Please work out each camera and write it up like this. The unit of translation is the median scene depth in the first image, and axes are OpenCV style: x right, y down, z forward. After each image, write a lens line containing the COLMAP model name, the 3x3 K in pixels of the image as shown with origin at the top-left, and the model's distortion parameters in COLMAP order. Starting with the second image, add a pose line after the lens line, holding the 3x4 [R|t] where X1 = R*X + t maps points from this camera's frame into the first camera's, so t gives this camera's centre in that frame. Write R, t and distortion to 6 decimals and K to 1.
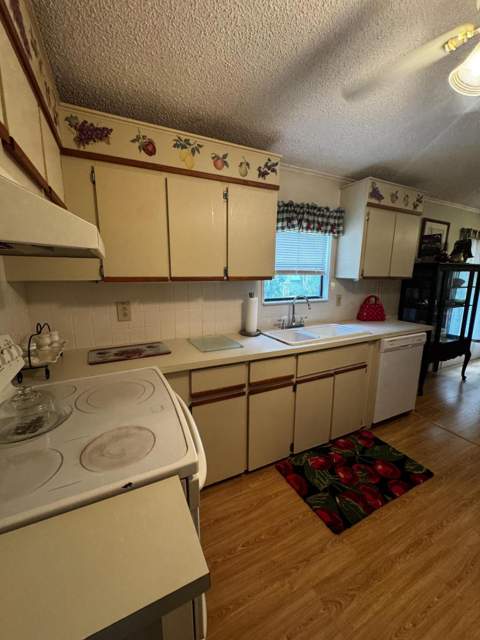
lens RADIAL K [[256.8, 0, 240.0], [0, 256.8, 320.0], [0, 0, 1]] dist [-0.002336, 0.000205]
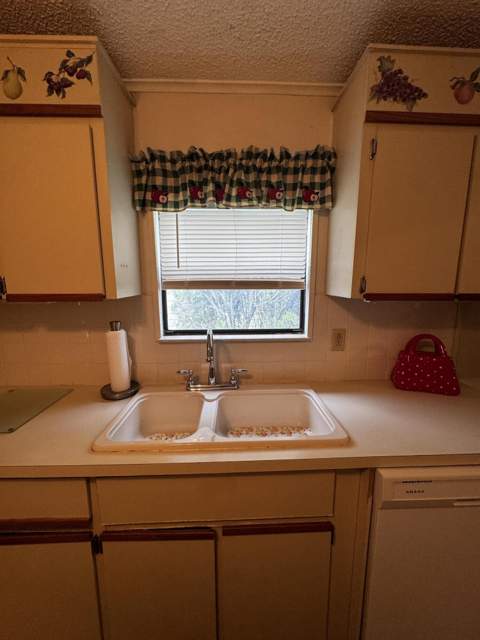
lens RADIAL K [[256.8, 0, 240.0], [0, 256.8, 320.0], [0, 0, 1]] dist [-0.002336, 0.000205]
pose [[0.912357, 0.051599, -0.406130, 0.484168], [-0.068017, 0.997343, -0.026085, -0.105054], [0.403705, 0.051423, 0.913443, 0.554072]]
